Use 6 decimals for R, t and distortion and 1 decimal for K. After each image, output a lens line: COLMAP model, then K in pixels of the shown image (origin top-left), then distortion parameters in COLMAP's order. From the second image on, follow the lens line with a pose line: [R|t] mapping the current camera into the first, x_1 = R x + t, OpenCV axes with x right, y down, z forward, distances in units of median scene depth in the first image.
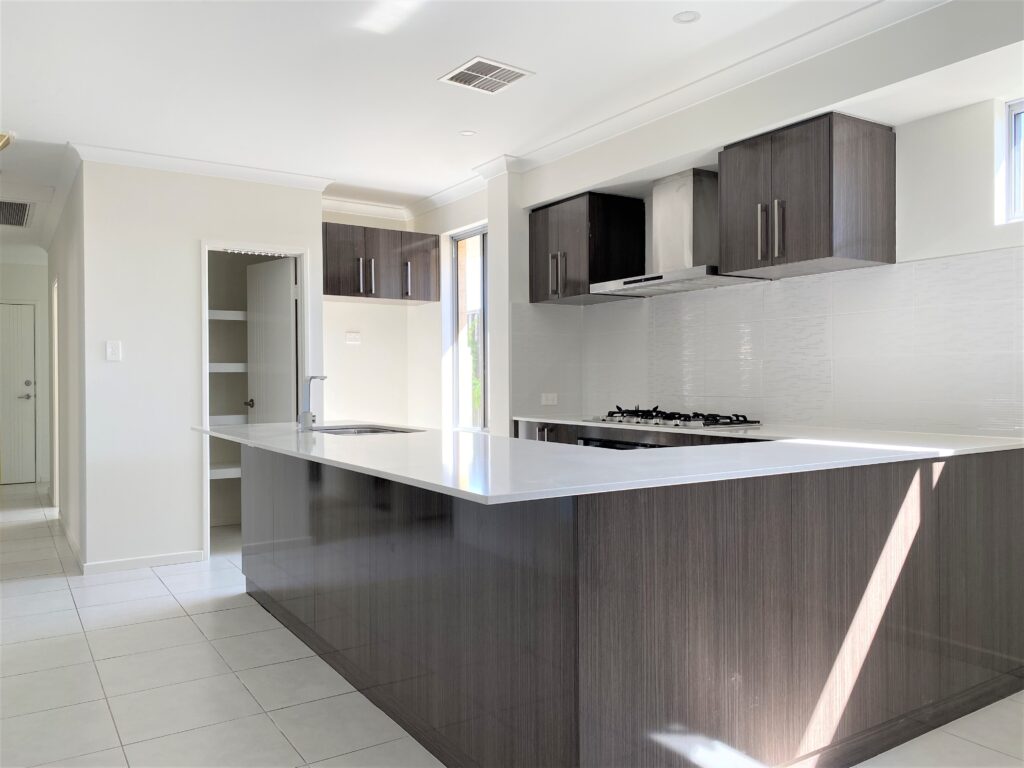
lens RADIAL K [[786.8, 0, 511.4], [0, 786.8, 385.5], [0, 0, 1]] dist [0.053590, -0.071903]
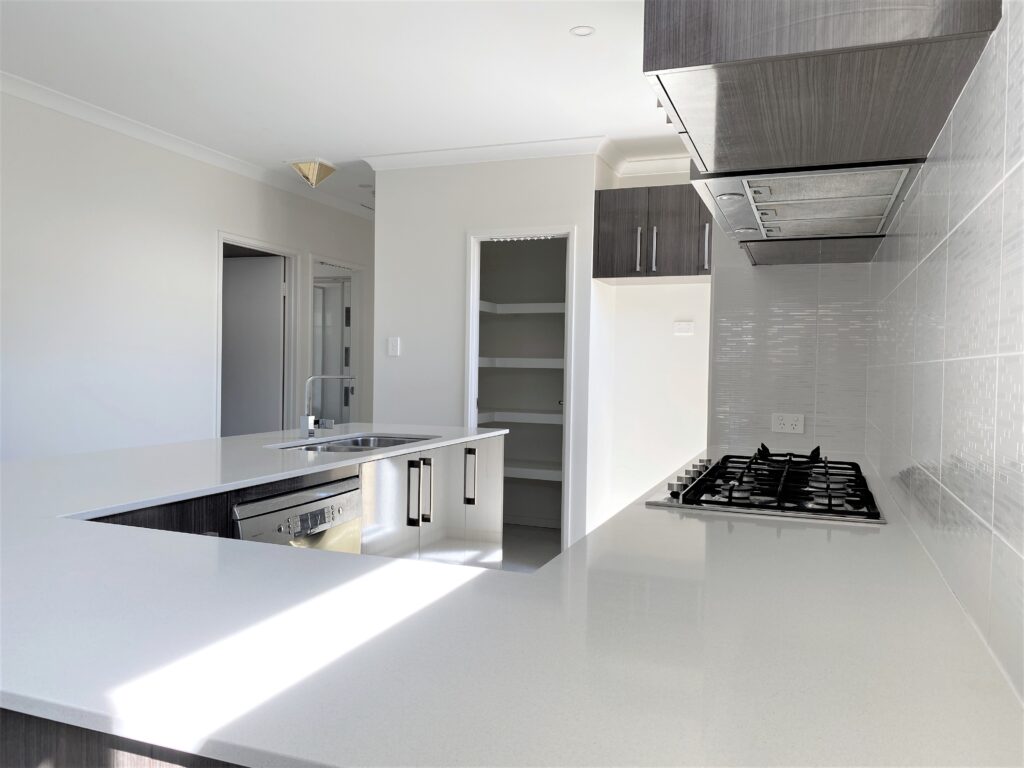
lens RADIAL K [[786.8, 0, 518.2], [0, 786.8, 391.6], [0, 0, 1]] dist [0.053590, -0.071903]
pose [[0.593820, 0.043634, -0.803414, 0.405119], [-0.028234, 0.999044, 0.033390, -0.021244], [0.804102, 0.002856, 0.594484, 0.456674]]
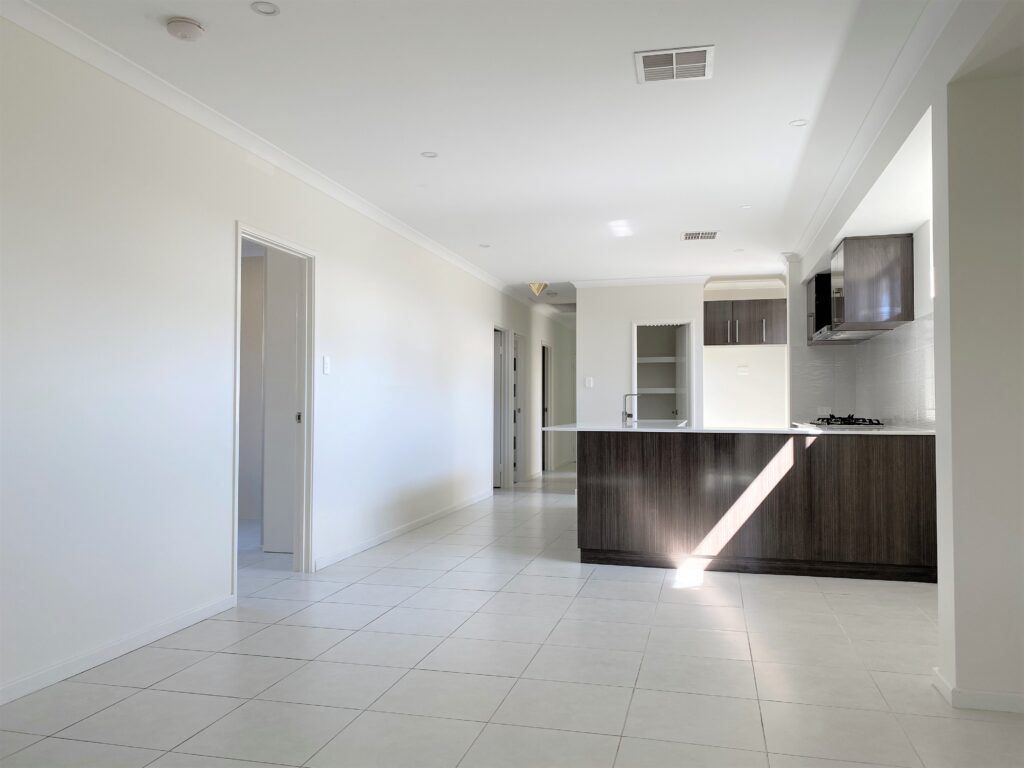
lens RADIAL K [[786.8, 0, 519.6], [0, 786.8, 384.4], [0, 0, 1]] dist [0.053590, -0.071903]
pose [[0.694109, -0.014445, -0.719725, 0.690135], [-0.008843, 0.999552, -0.028589, 0.015090], [0.719815, 0.026209, 0.693670, -0.411391]]
